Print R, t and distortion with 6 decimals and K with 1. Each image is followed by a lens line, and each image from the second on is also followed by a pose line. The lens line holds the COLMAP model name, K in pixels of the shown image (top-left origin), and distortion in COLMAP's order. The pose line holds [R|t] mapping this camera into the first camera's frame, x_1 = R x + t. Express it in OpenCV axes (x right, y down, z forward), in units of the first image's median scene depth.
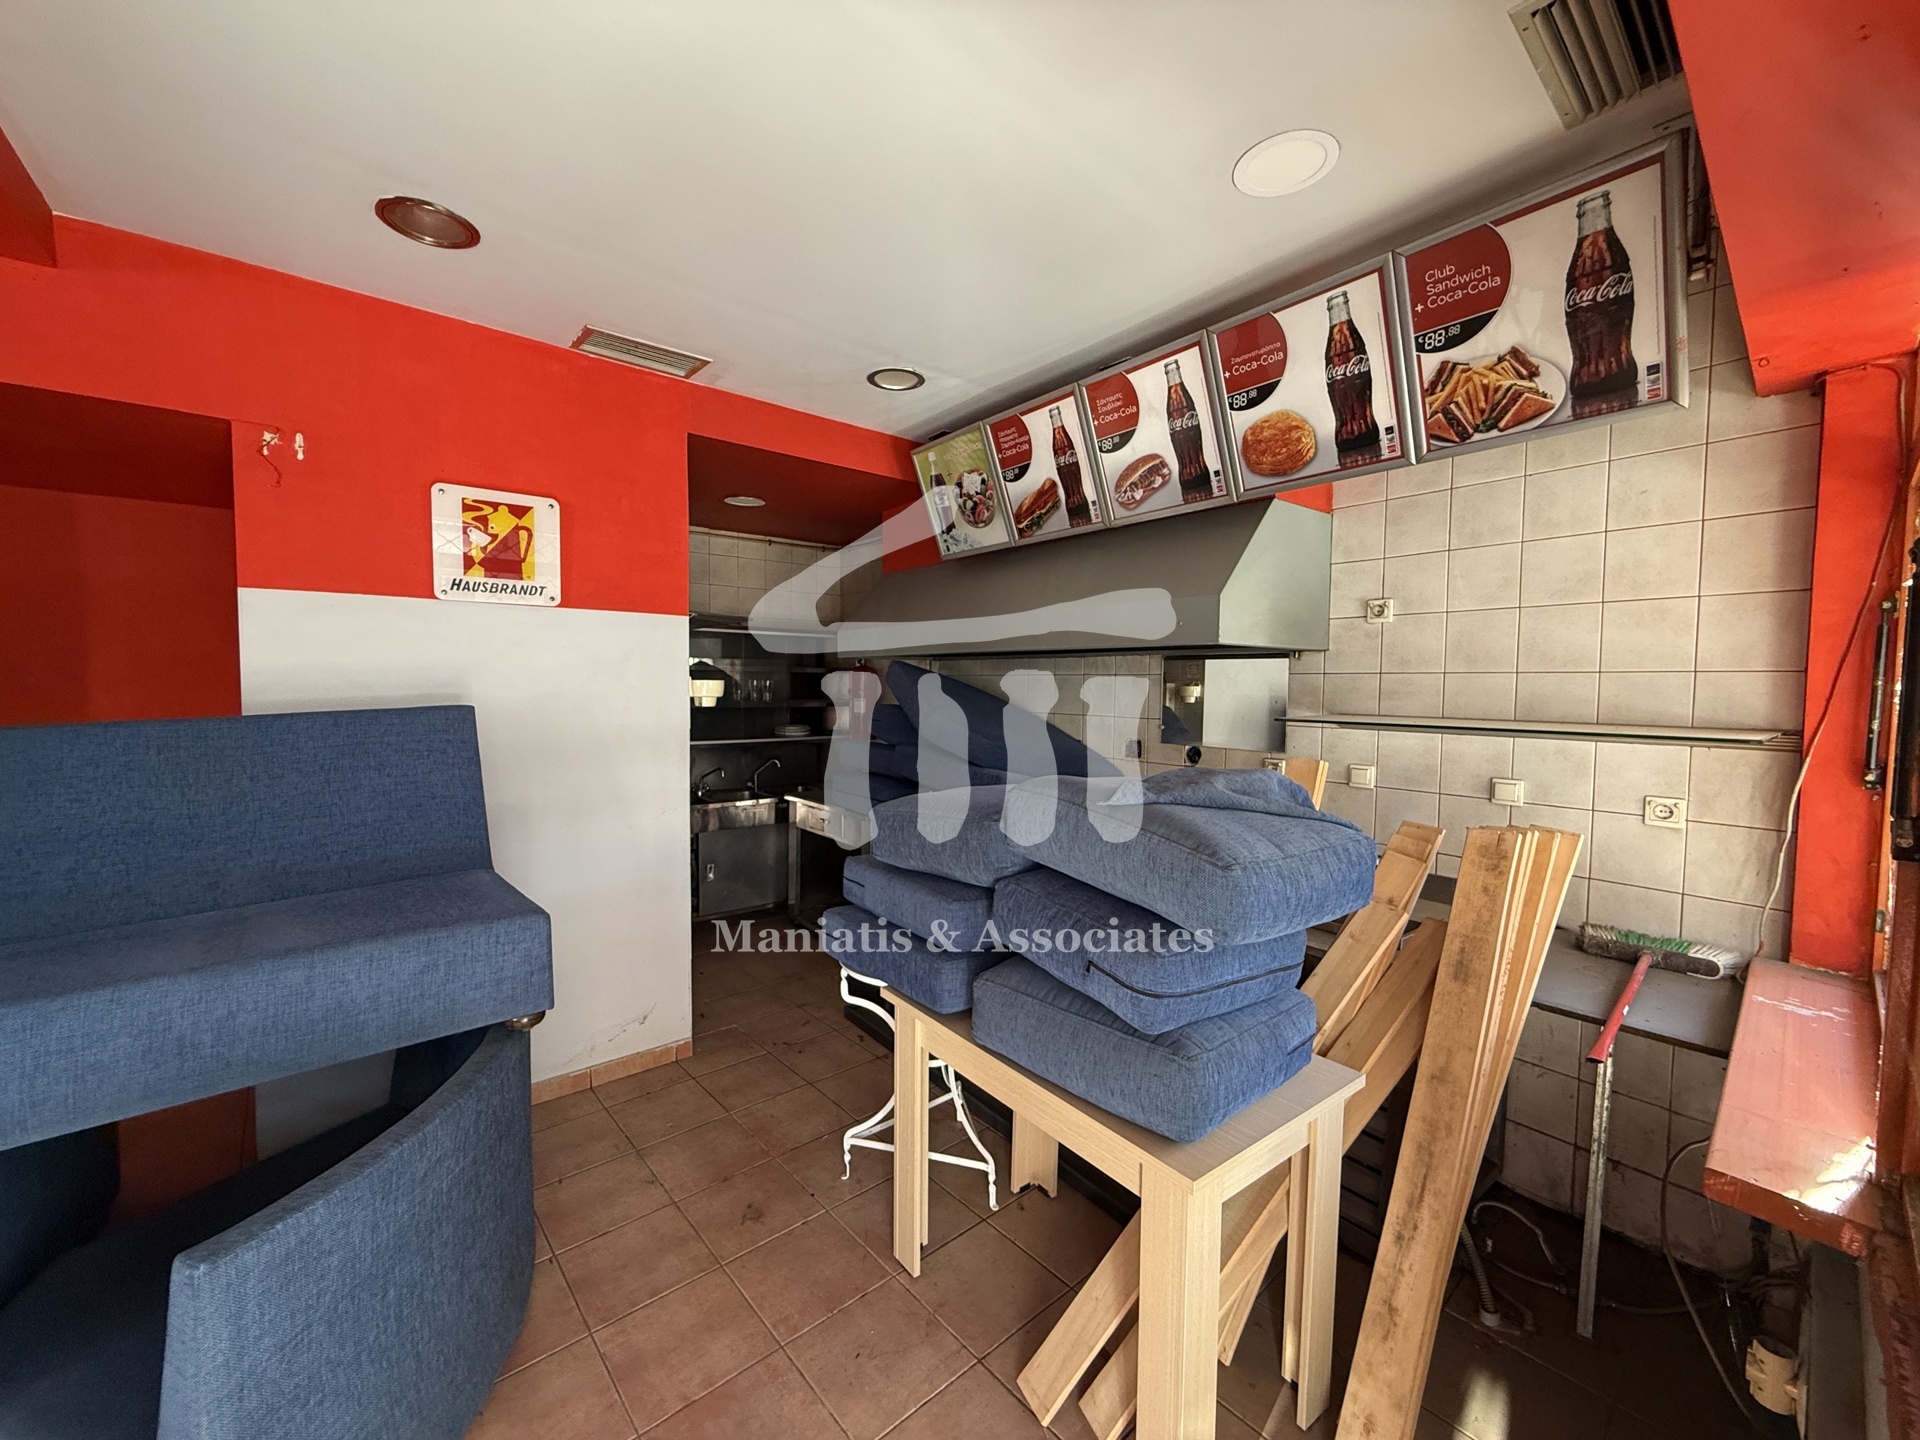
lens RADIAL K [[761.7, 0, 954.3], [0, 761.7, 719.6], [0, 0, 1]] dist [-0.001421, 0.000084]
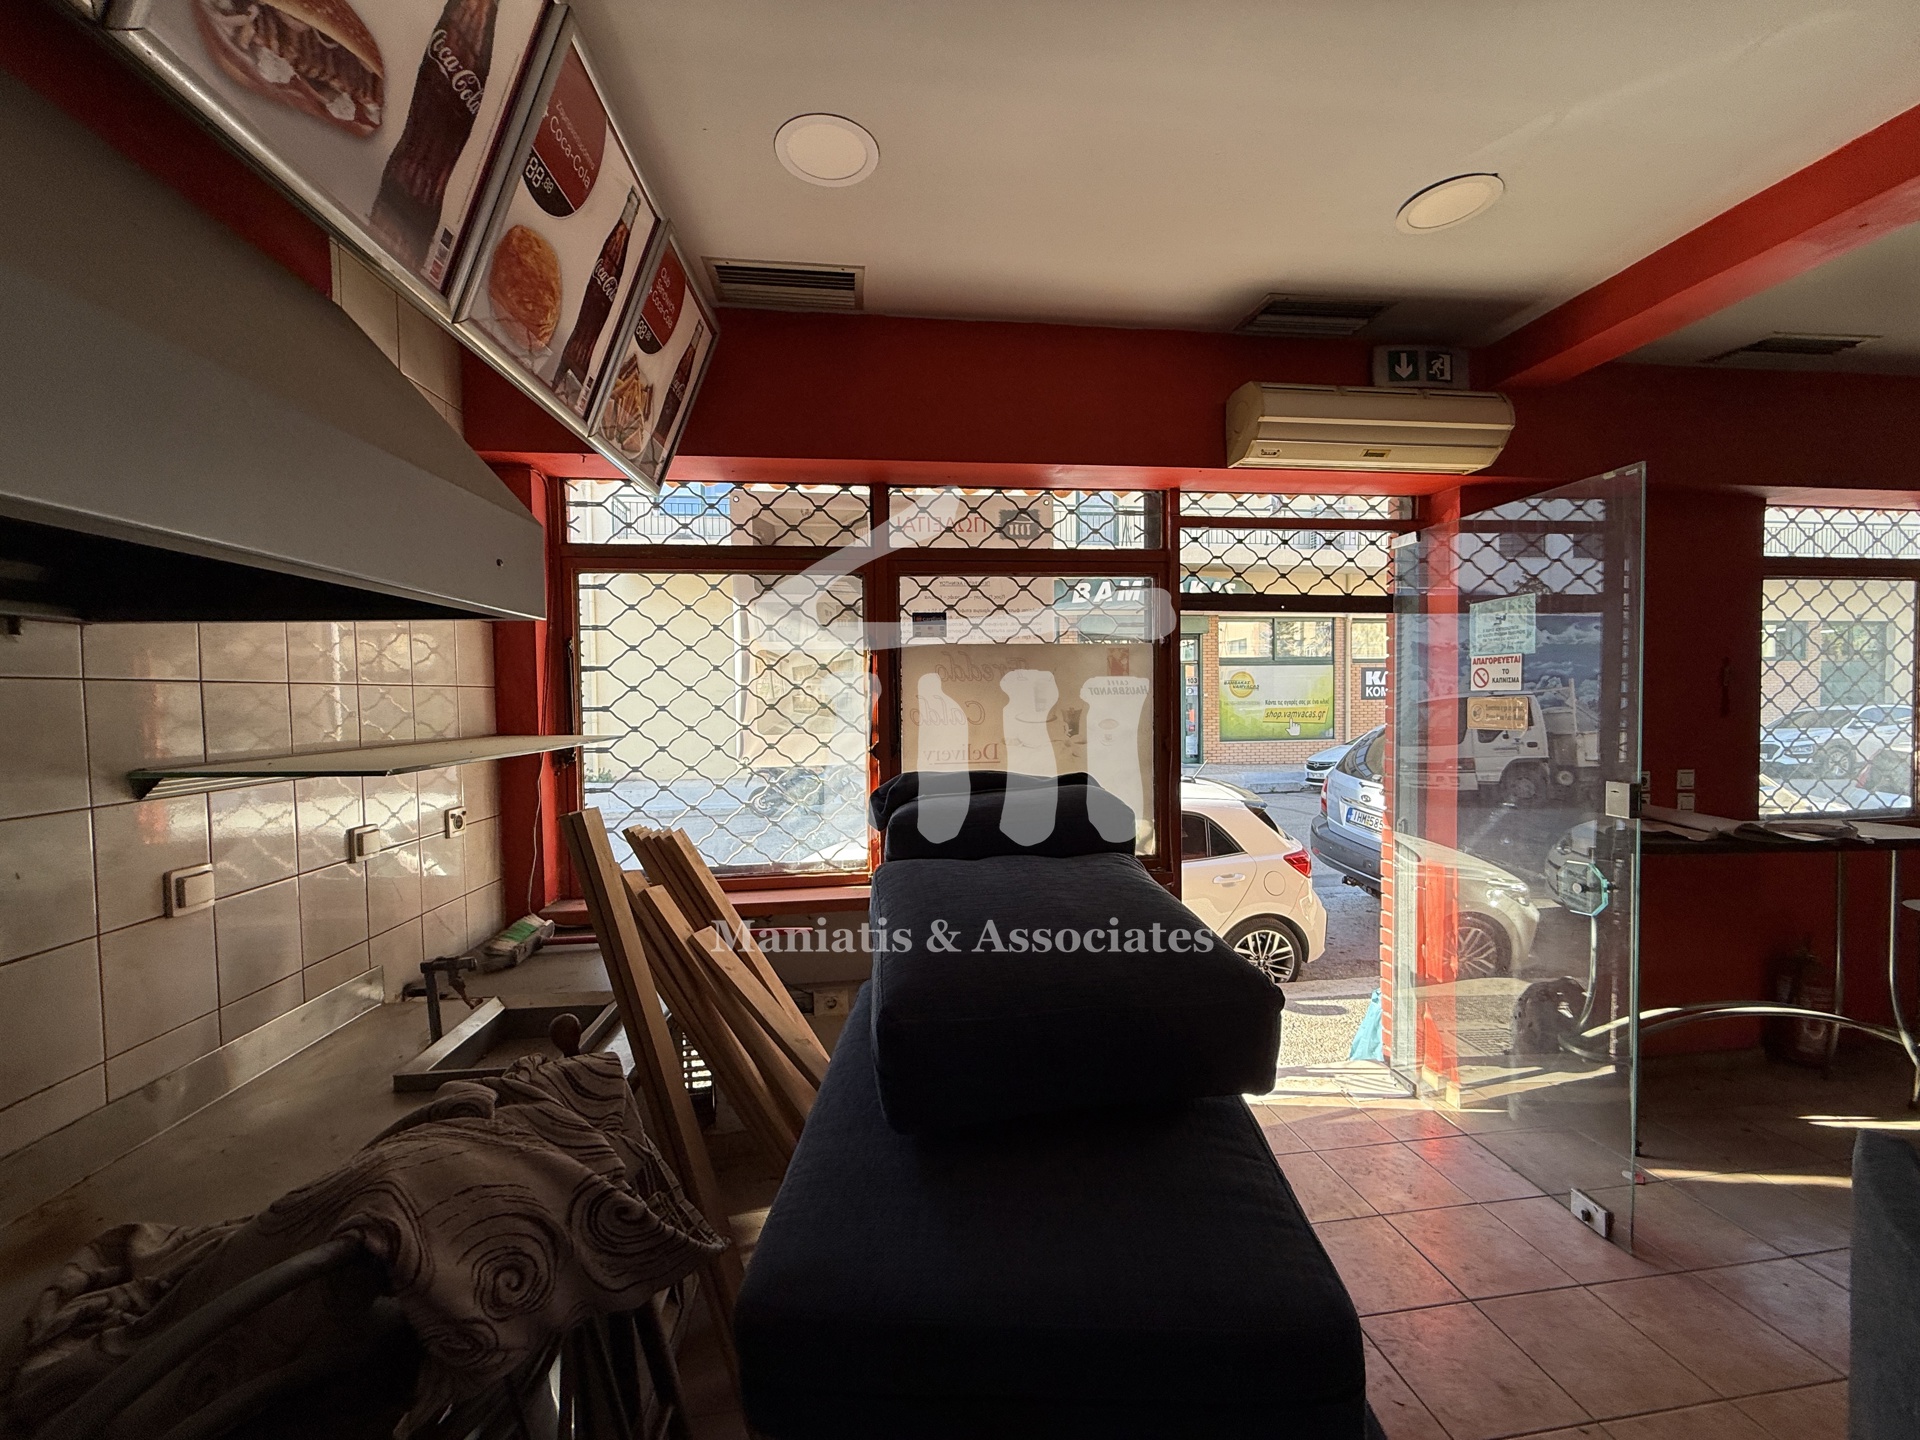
lens RADIAL K [[761.7, 0, 954.3], [0, 761.7, 719.6], [0, 0, 1]] dist [-0.001421, 0.000084]
pose [[-0.838857, -0.014476, 0.544159, -0.155559], [0.033100, 0.996440, 0.077534, -0.060728], [-0.543345, 0.083052, -0.835392, 1.208537]]
